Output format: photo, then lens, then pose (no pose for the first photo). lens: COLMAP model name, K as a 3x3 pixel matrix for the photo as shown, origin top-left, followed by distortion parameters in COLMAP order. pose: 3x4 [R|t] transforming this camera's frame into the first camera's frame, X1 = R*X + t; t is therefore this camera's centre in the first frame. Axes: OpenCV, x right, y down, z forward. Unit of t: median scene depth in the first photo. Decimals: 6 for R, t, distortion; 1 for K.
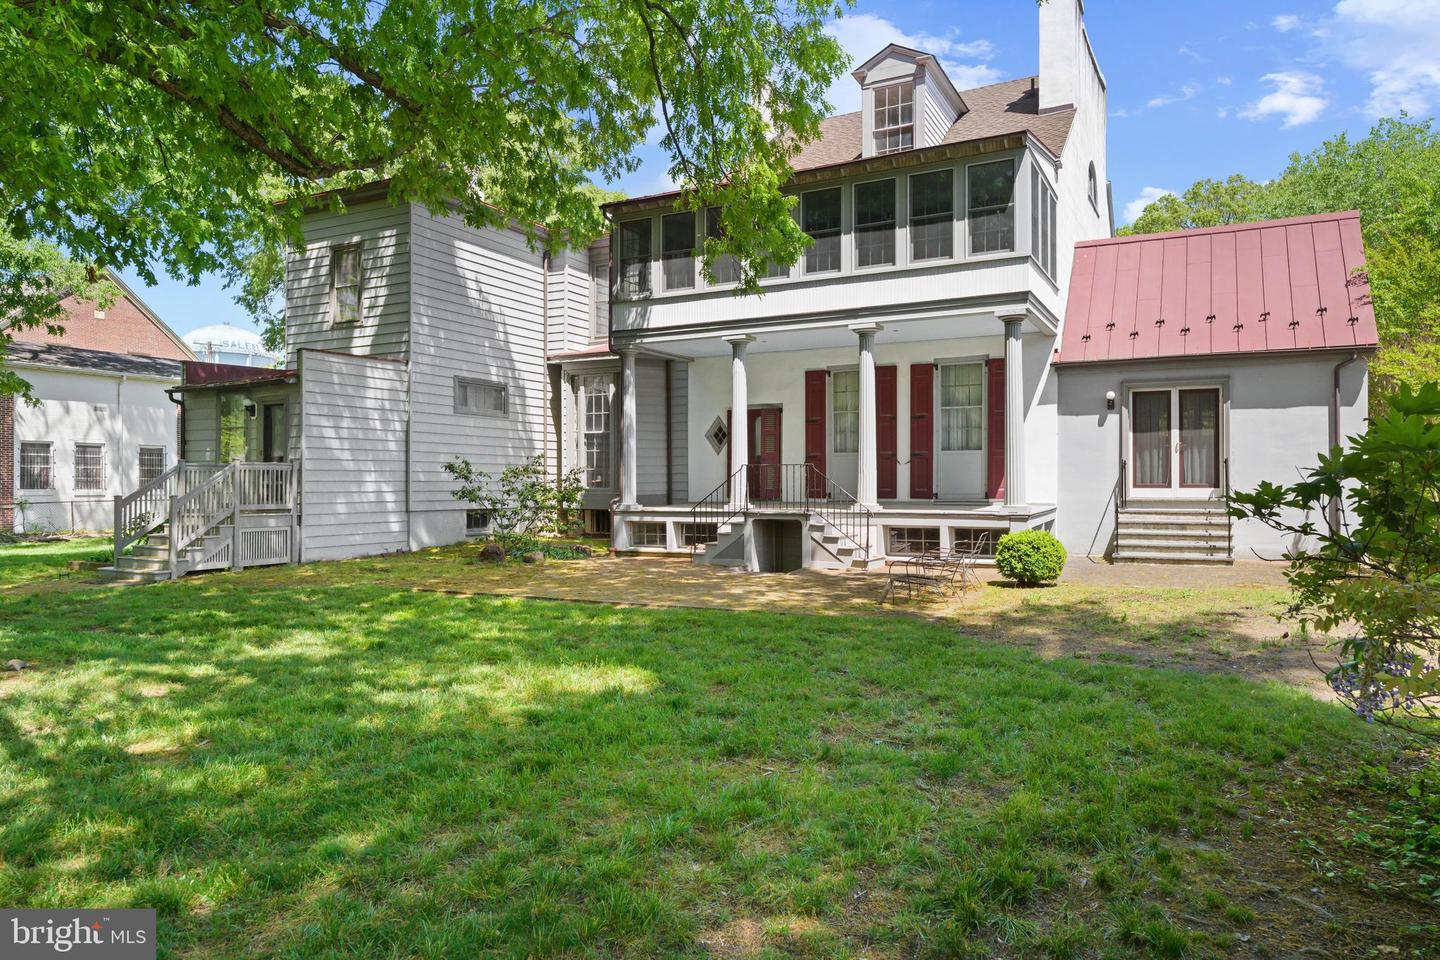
lens RADIAL K [[933.3, 0, 719.6], [0, 933.3, 483.3], [0, 0, 1]] dist [0.010141, 0.001612]
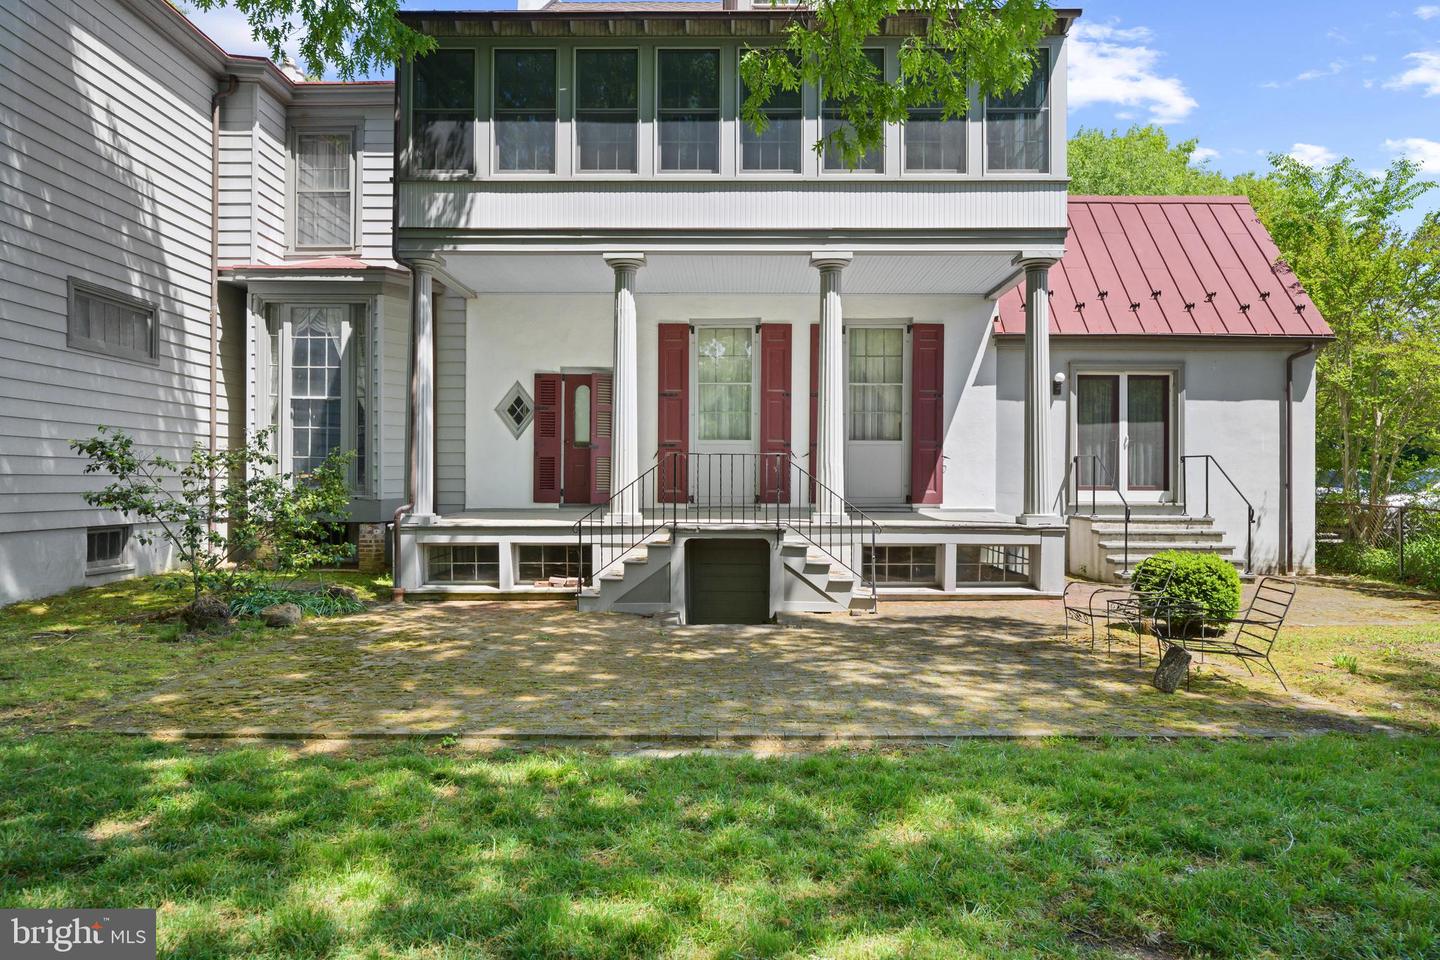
lens RADIAL K [[963.2, 0, 721.2], [0, 963.2, 480.0], [0, 0, 1]] dist [0.001853, 0.000535]
pose [[0.887496, 0.006738, 0.460766, -0.219058], [-0.005945, 0.999977, -0.003172, 0.000387], [-0.460777, 0.000076, 0.887516, 0.360814]]
